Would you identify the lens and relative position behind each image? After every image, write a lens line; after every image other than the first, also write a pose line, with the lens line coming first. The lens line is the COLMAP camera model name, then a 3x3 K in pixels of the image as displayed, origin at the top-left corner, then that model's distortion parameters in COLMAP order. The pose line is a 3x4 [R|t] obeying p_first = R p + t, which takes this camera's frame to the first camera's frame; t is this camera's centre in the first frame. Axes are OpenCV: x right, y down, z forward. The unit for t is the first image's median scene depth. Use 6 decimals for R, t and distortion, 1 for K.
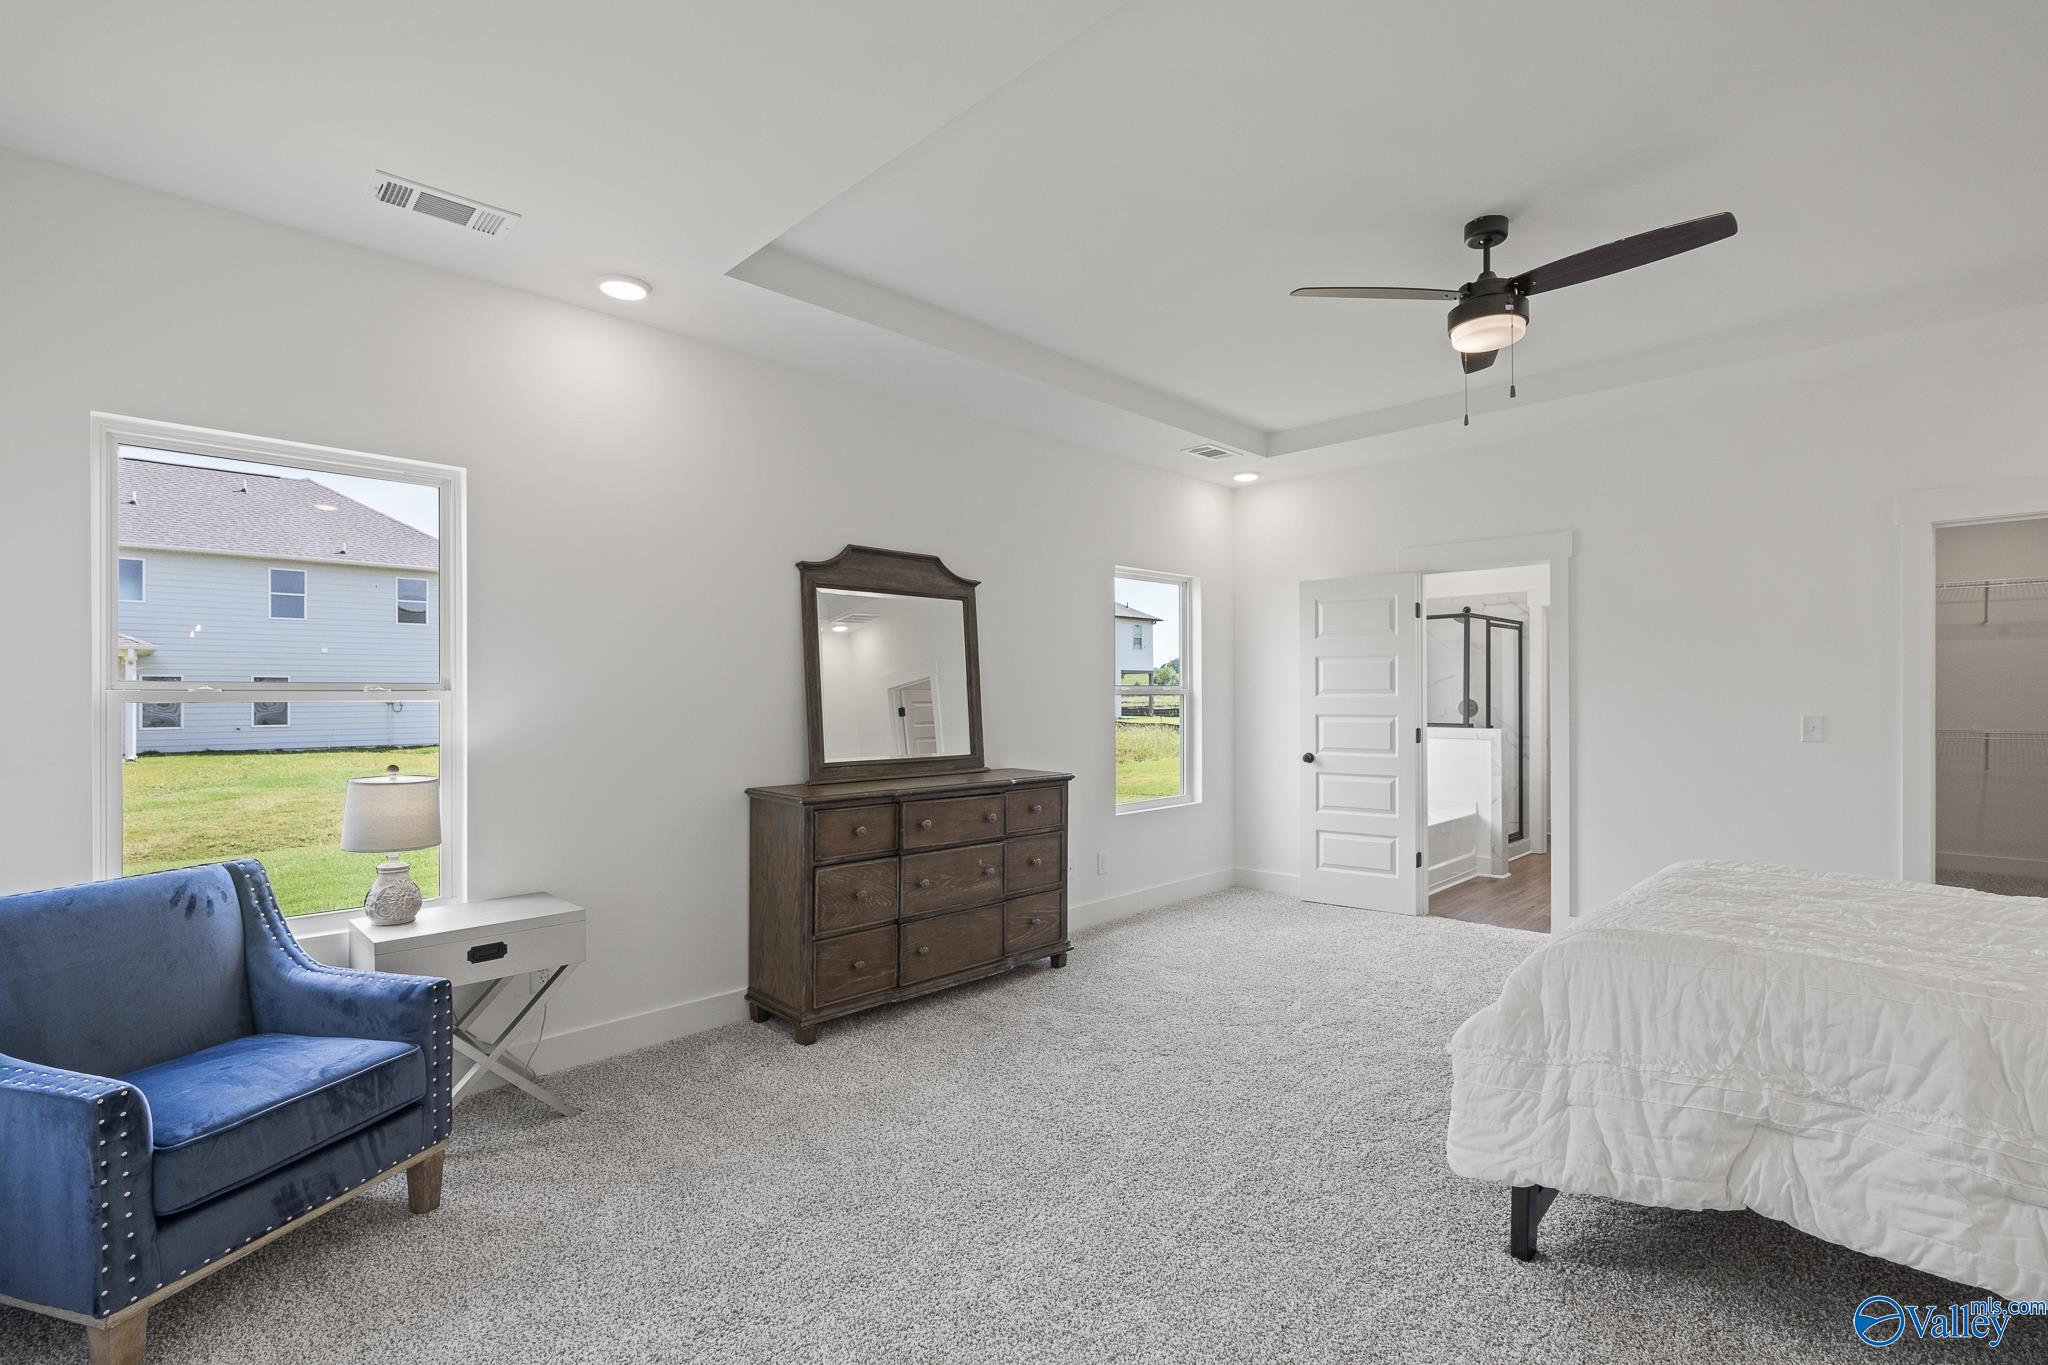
lens RADIAL K [[936.0, 0, 1024.0], [0, 936.0, 682.5], [0, 0, 1]] dist [-0.001744, 0.000021]
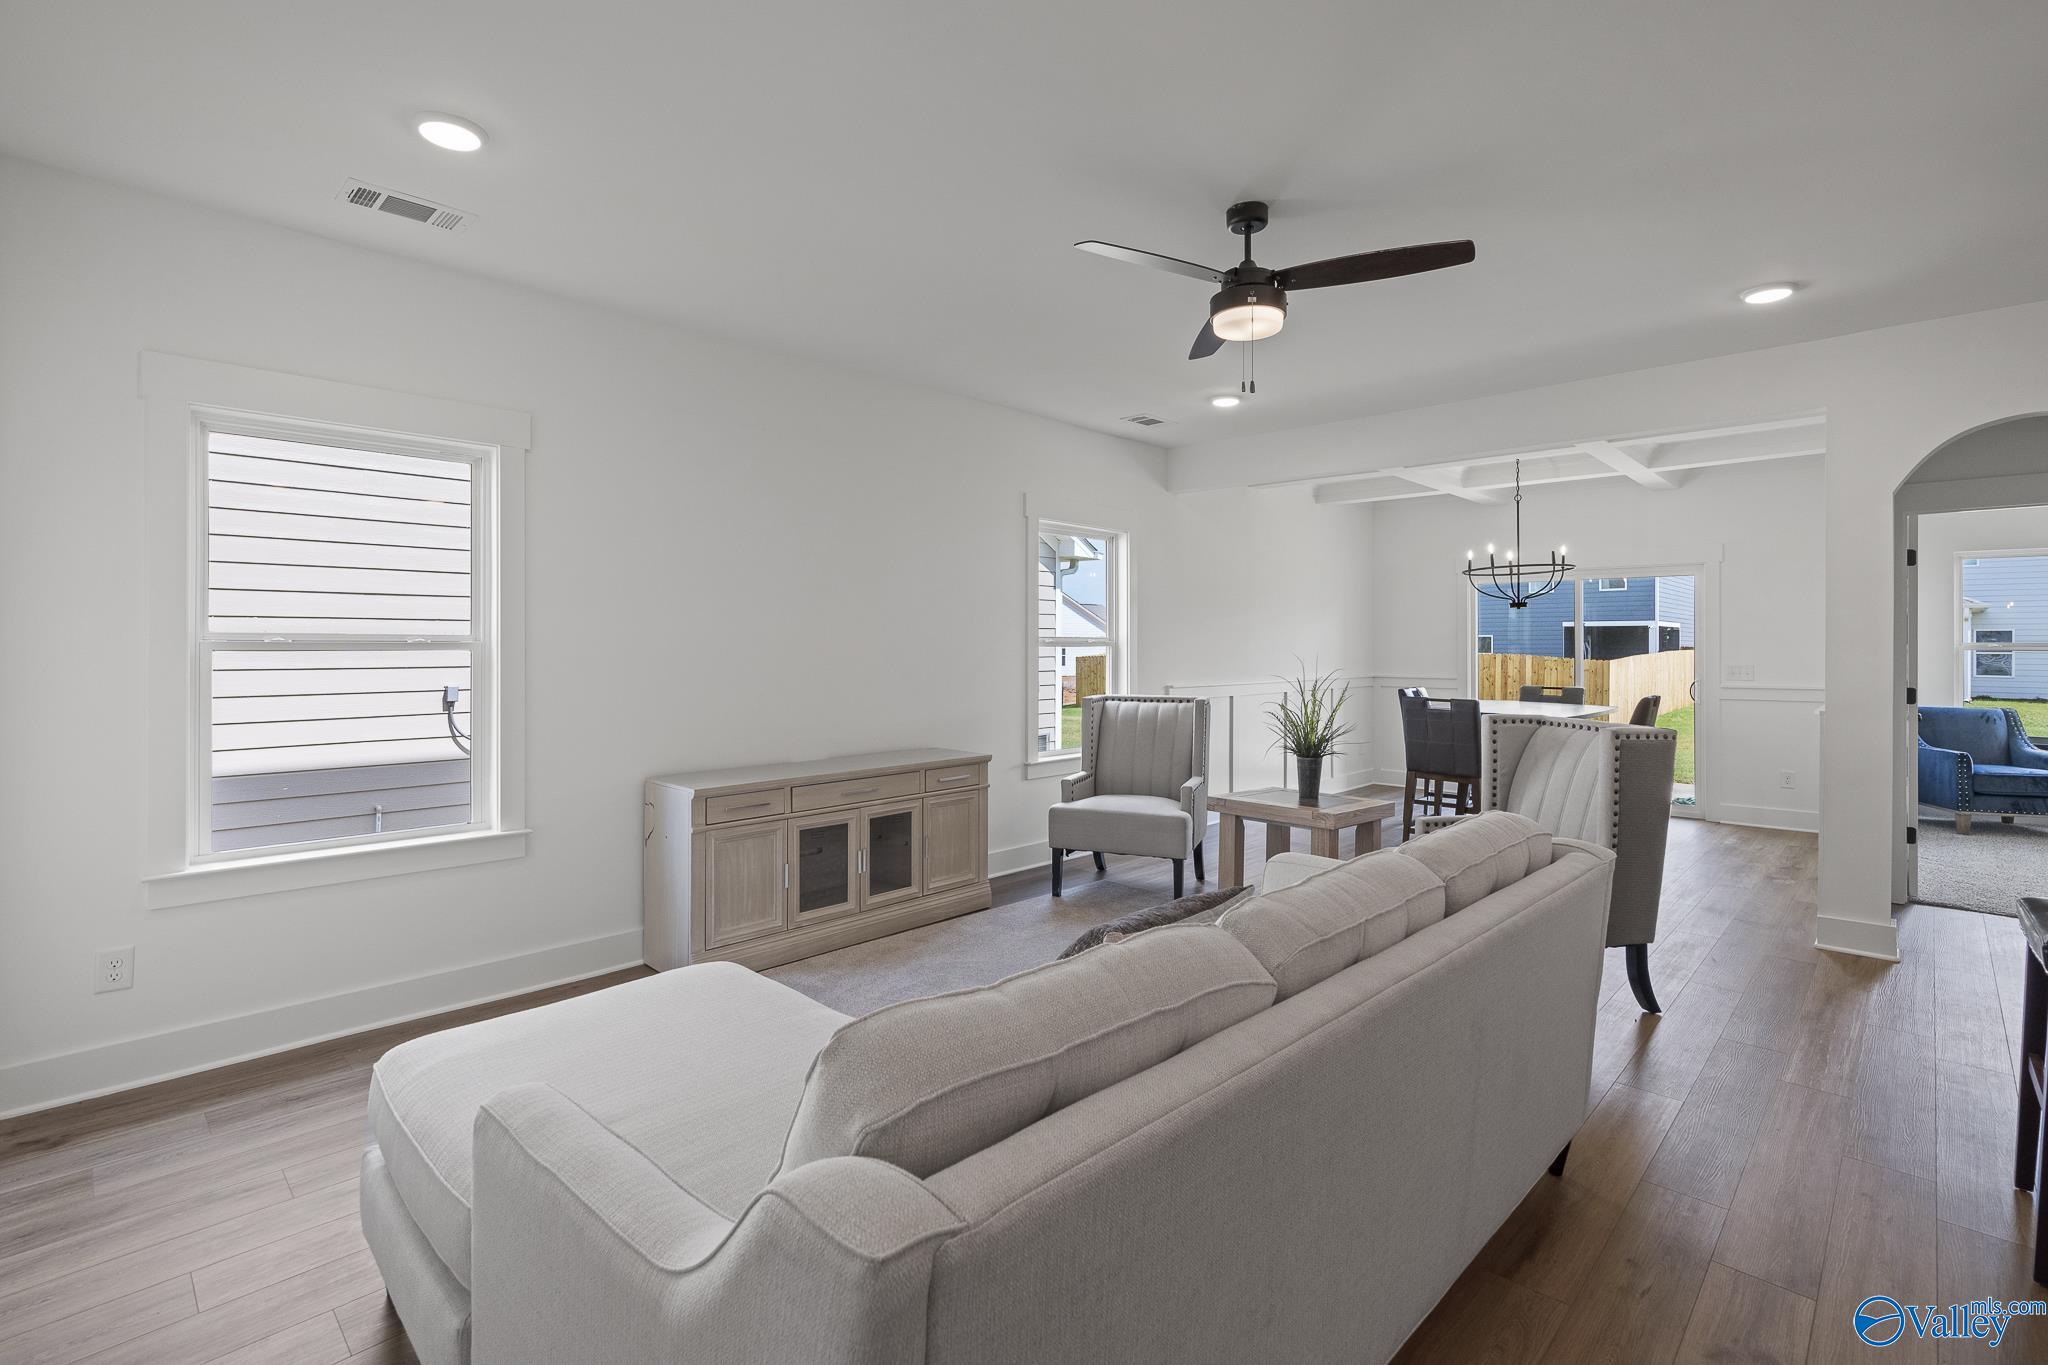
lens RADIAL K [[936.0, 0, 1024.0], [0, 936.0, 682.5], [0, 0, 1]] dist [-0.001744, 0.000021]
pose [[0.019112, 0.027899, -0.999428, 1.904083], [0.023900, 0.999312, 0.028353, -0.035440], [0.999532, -0.024428, 0.018432, -1.997972]]
